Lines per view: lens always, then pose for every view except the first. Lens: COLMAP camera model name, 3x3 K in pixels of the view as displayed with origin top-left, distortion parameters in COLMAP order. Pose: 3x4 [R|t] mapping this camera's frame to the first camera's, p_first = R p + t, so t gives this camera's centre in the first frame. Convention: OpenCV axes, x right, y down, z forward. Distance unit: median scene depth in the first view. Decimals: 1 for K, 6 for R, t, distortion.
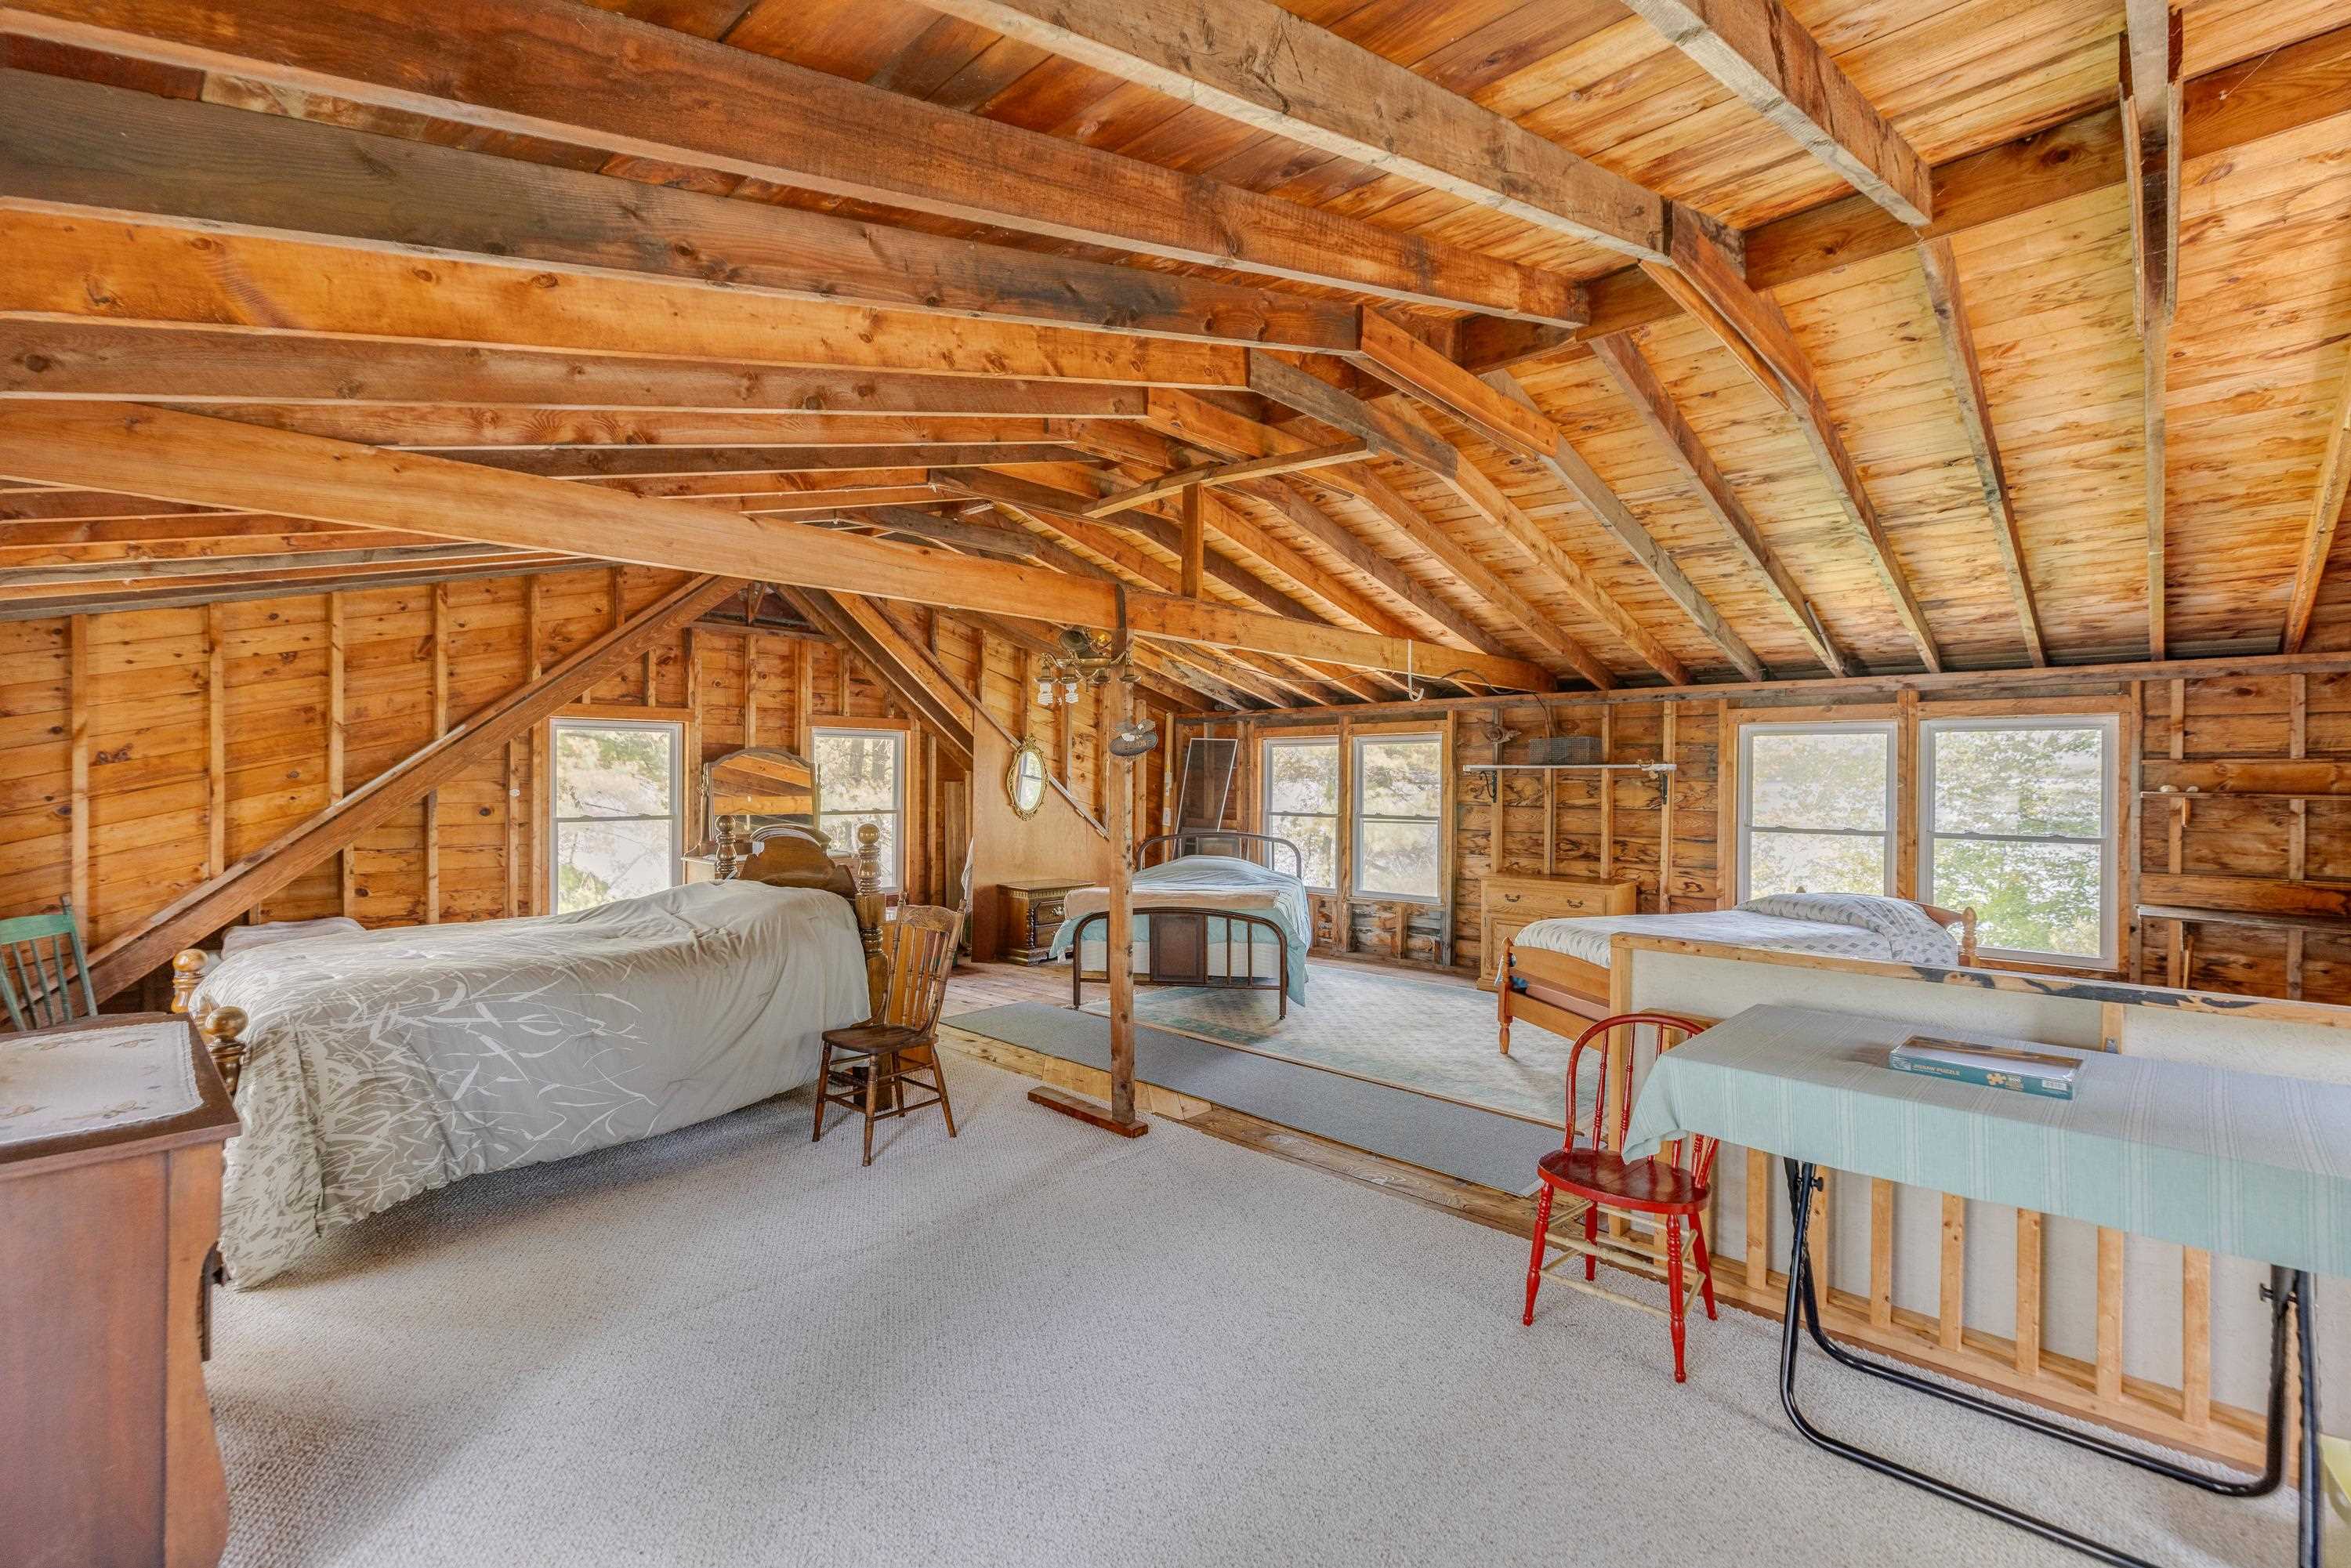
lens RADIAL K [[1050.5, 0, 1163.1], [0, 1050.5, 777.2], [0, 0, 1]] dist [0.001832, -0.000249]
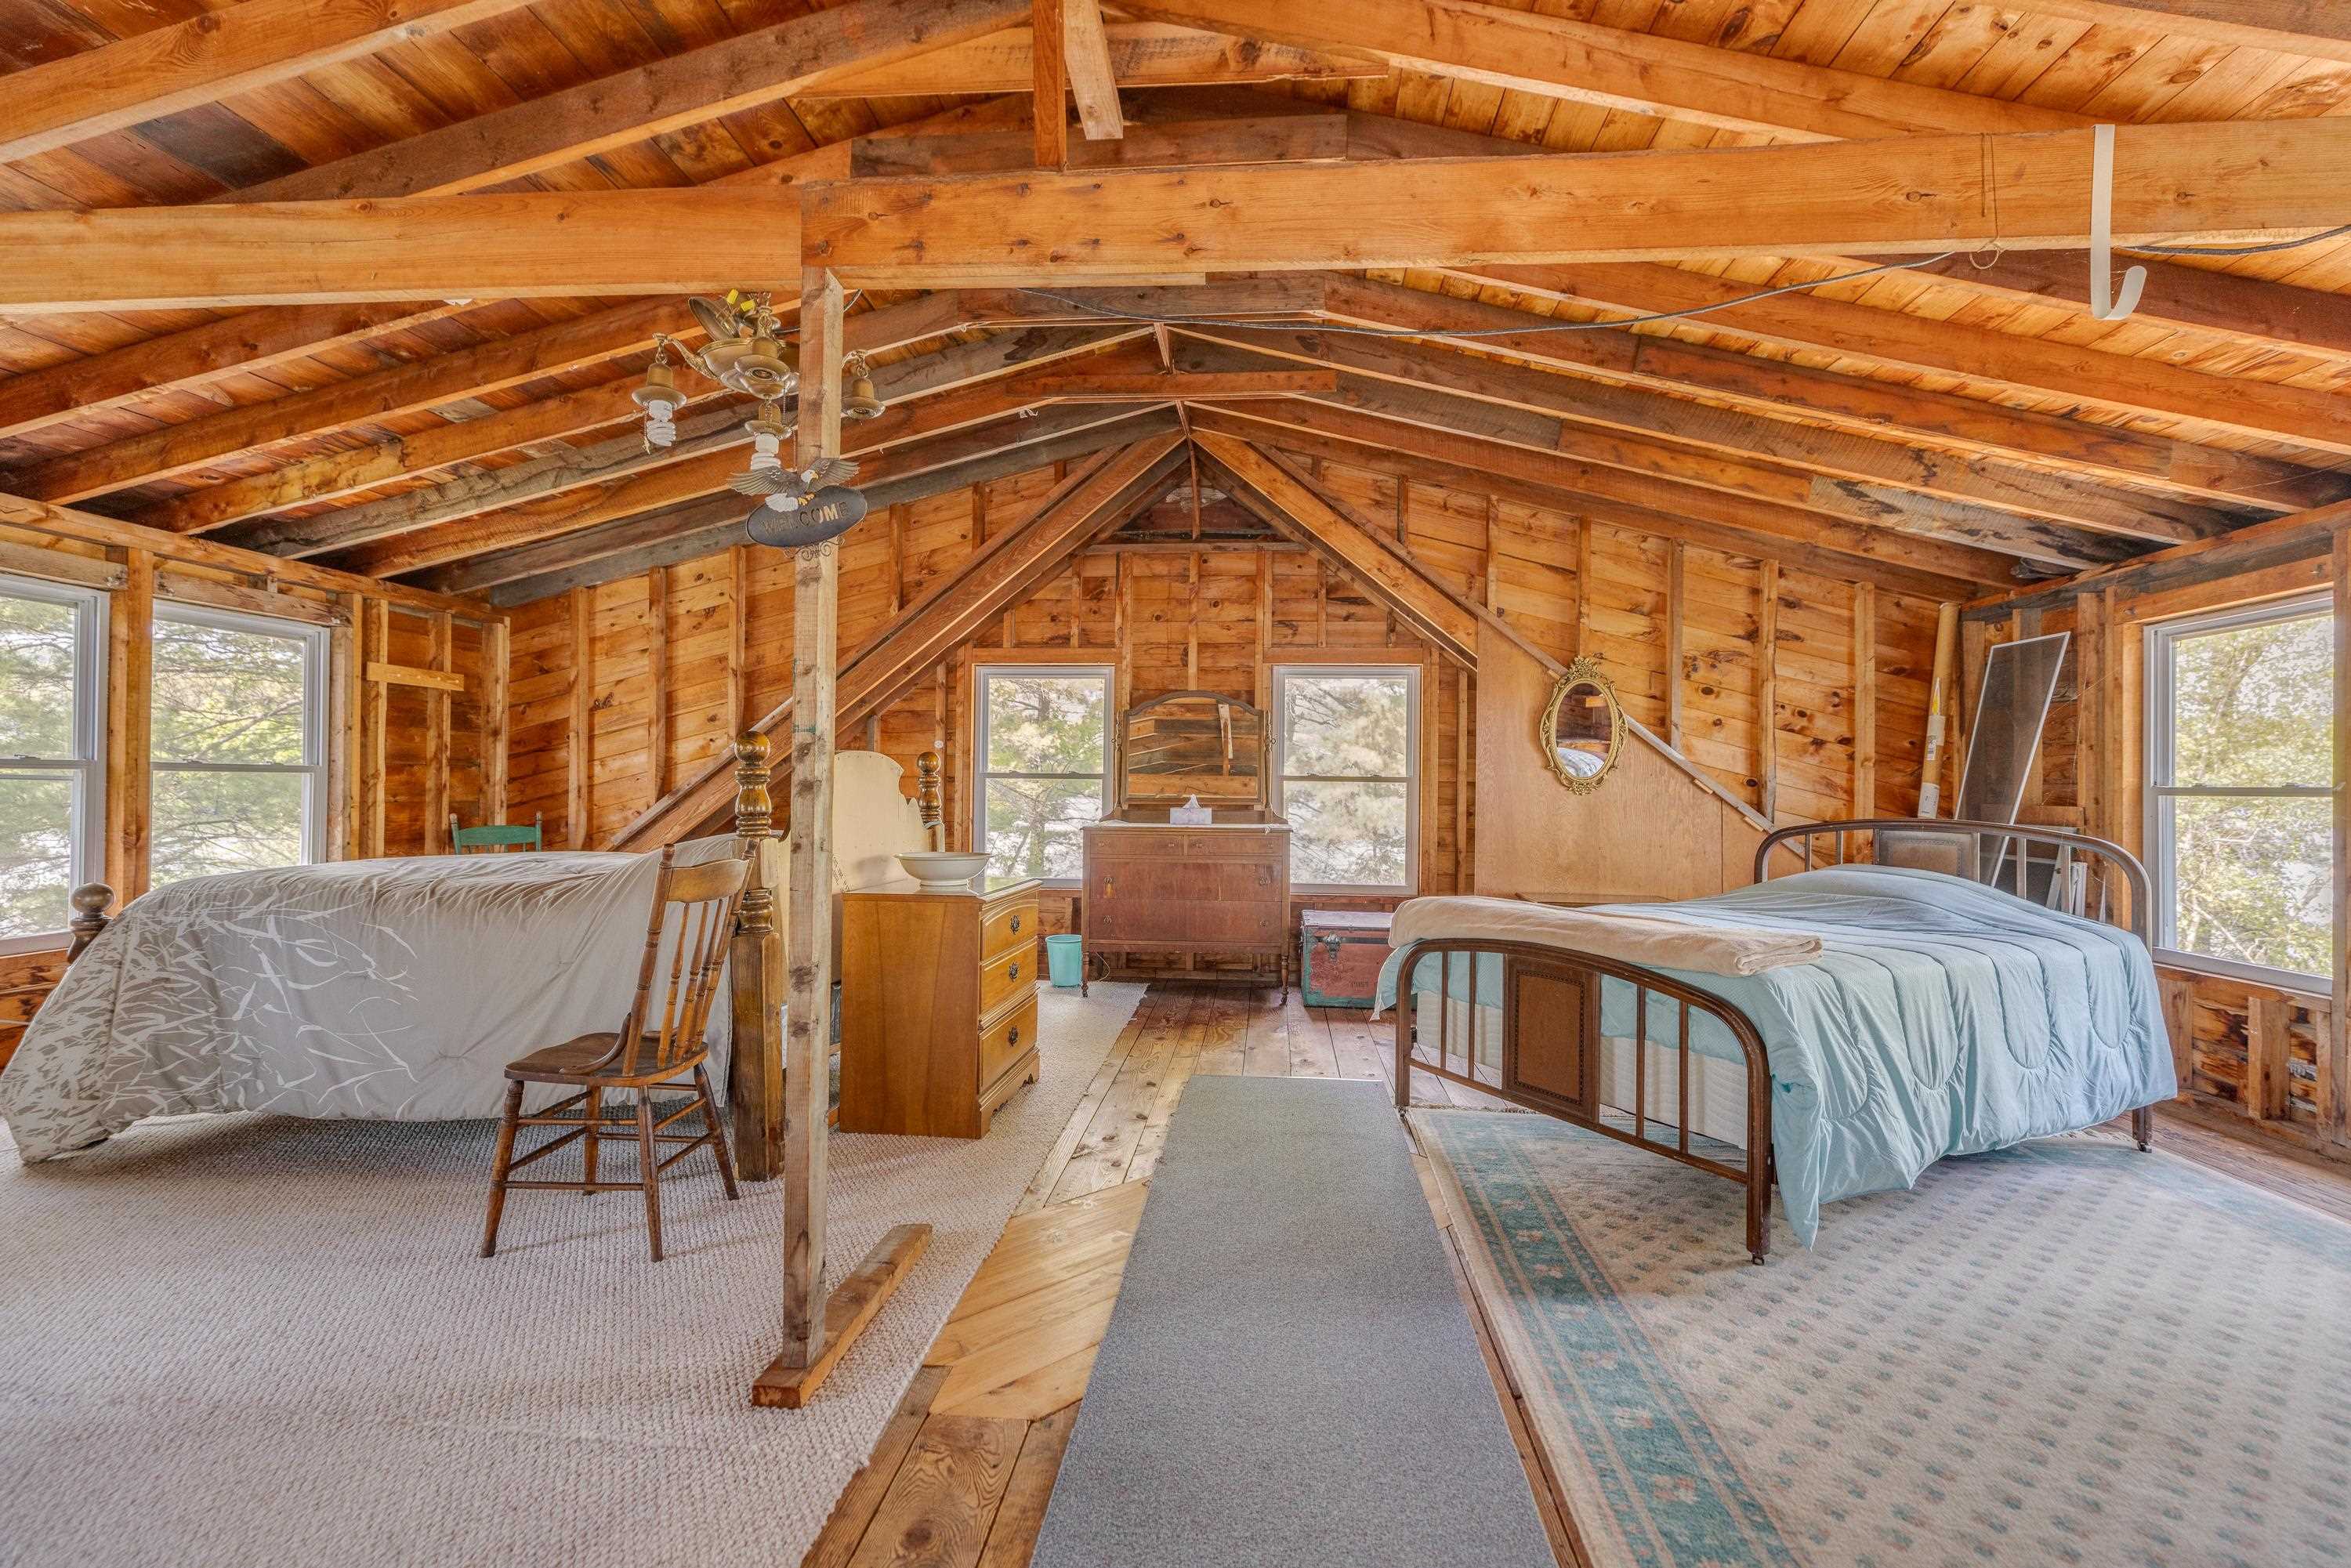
lens RADIAL K [[1050.5, 0, 1177.4], [0, 1050.5, 791.0], [0, 0, 1]] dist [0.001832, -0.000249]
pose [[0.619820, 0.005621, -0.784724, 0.230219], [-0.011241, 0.999935, -0.001716, 0.047506], [0.784664, 0.009885, 0.619843, 0.479403]]
